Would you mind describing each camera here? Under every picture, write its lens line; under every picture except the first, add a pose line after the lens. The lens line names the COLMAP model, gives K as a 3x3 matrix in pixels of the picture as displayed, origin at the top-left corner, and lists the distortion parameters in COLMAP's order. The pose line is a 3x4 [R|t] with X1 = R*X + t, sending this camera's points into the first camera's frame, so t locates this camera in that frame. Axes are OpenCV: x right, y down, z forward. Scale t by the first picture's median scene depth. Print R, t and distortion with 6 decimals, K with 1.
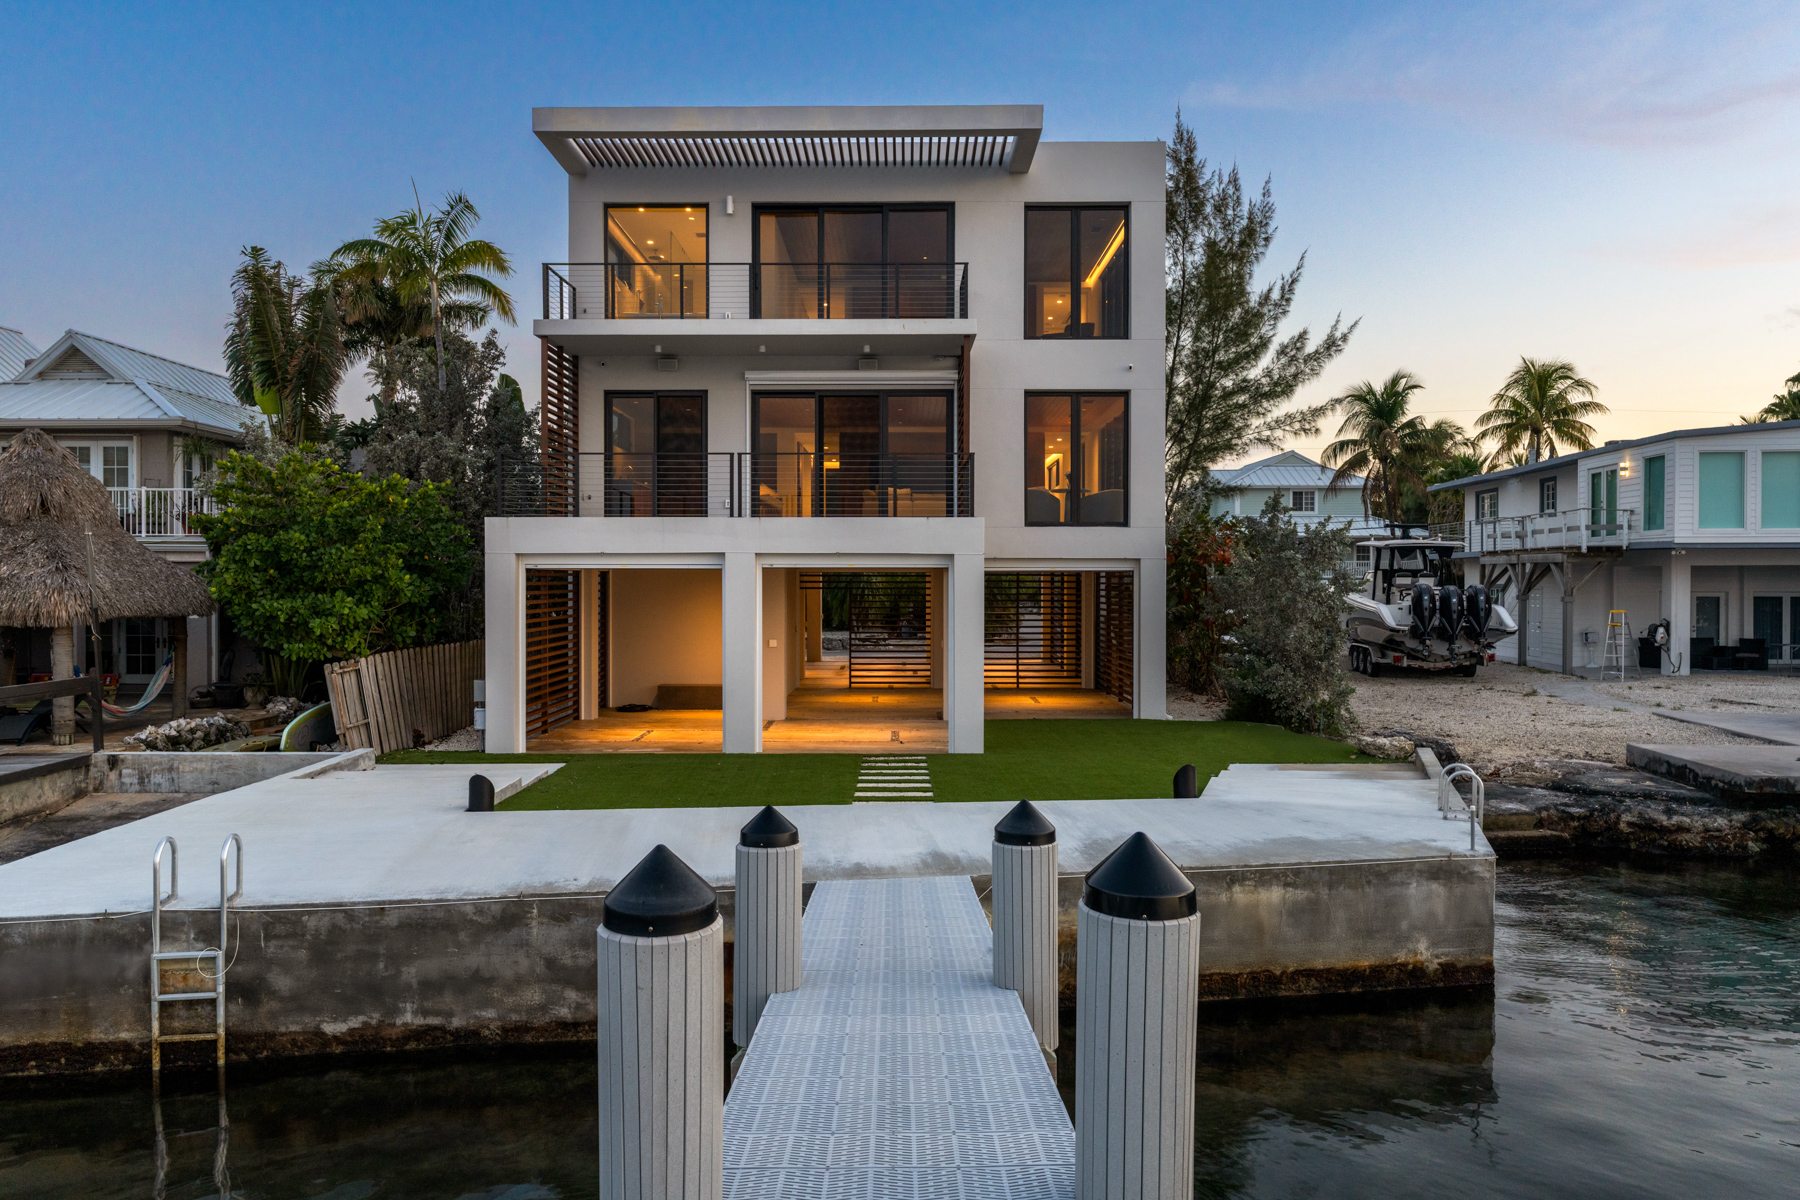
lens RADIAL K [[1185.4, 0, 900.0], [0, 1185.4, 600.0], [0, 0, 1]] dist [0.005949, 0.001679]
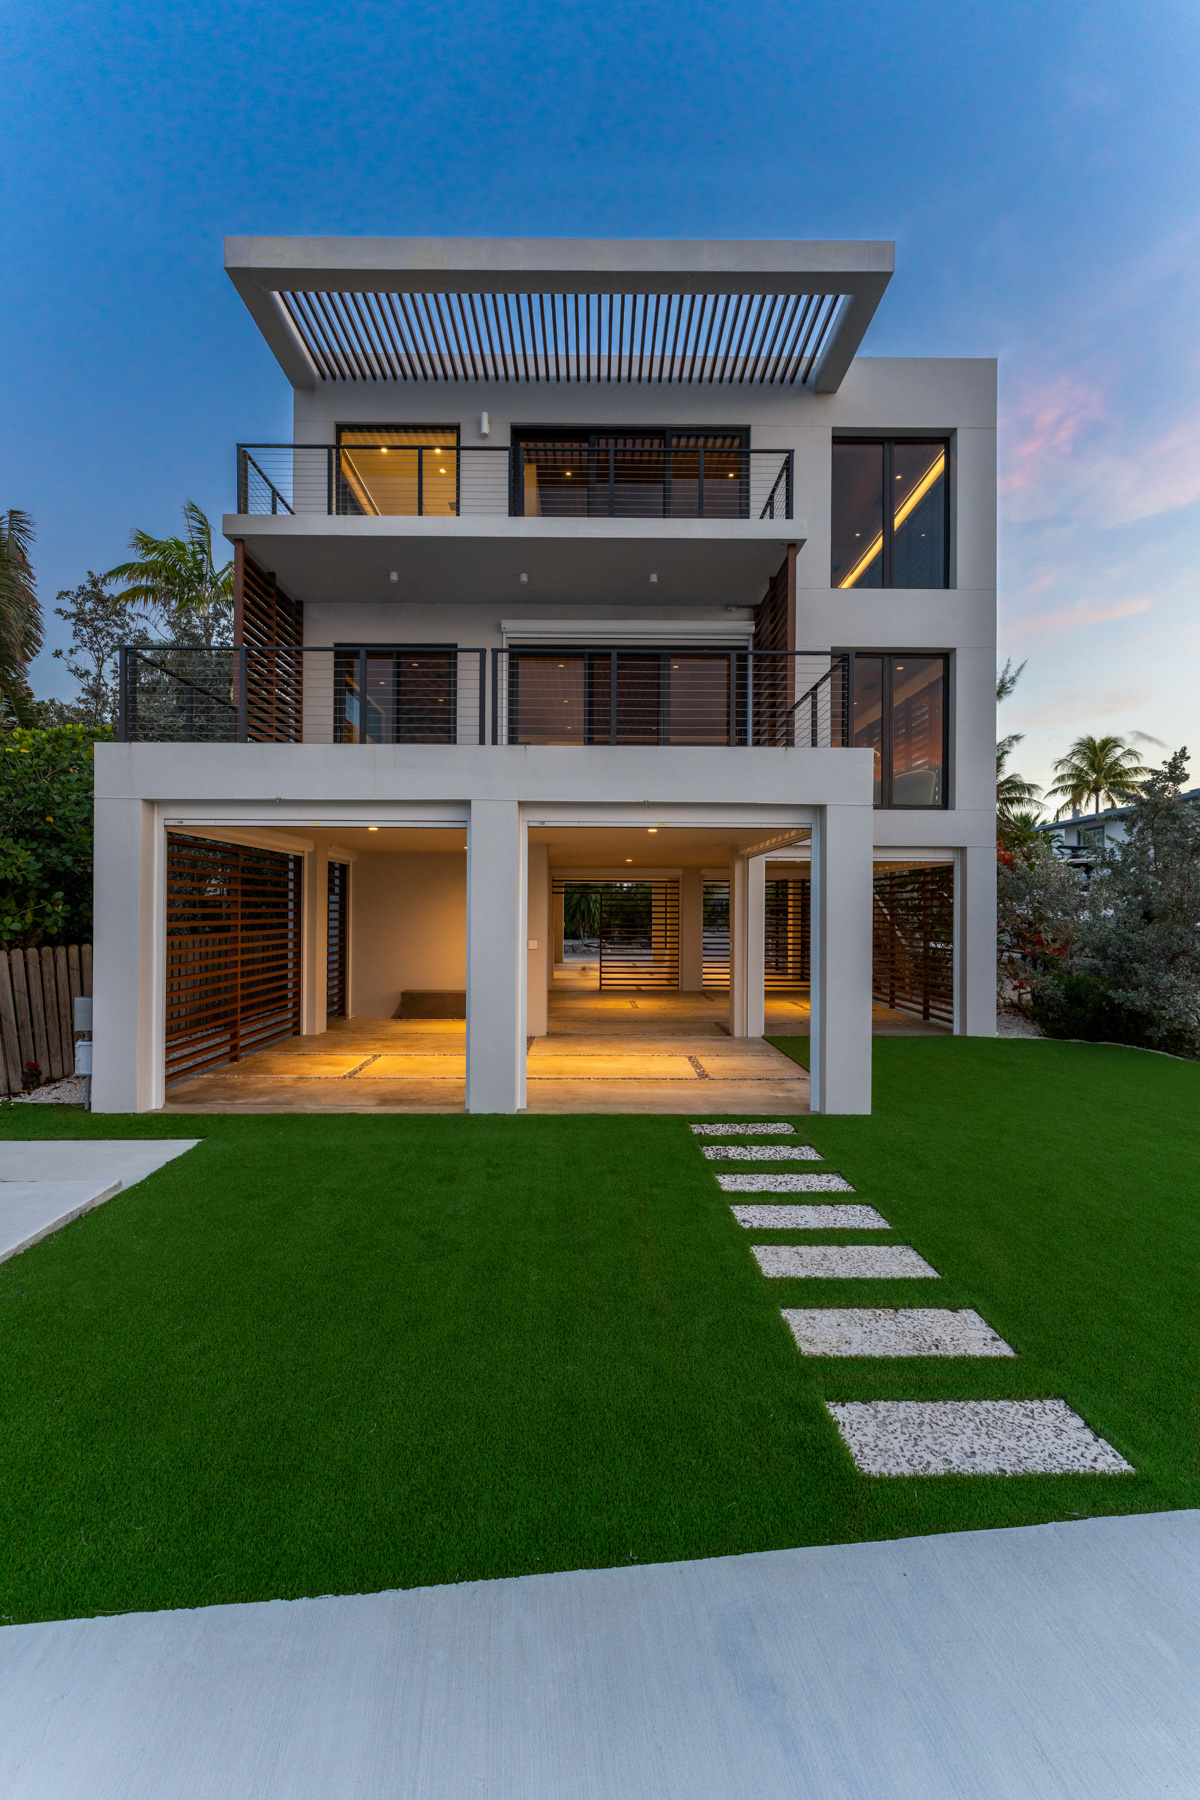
lens RADIAL K [[672.7, 0, 591.0], [0, 672.7, 906.9], [0, 0, 1]] dist [0.009585, -0.000078]
pose [[0.999938, 0.004663, 0.010144, -0.071017], [-0.004392, 0.999639, -0.026502, 0.022523], [-0.010264, 0.026456, 0.999597, 0.525471]]
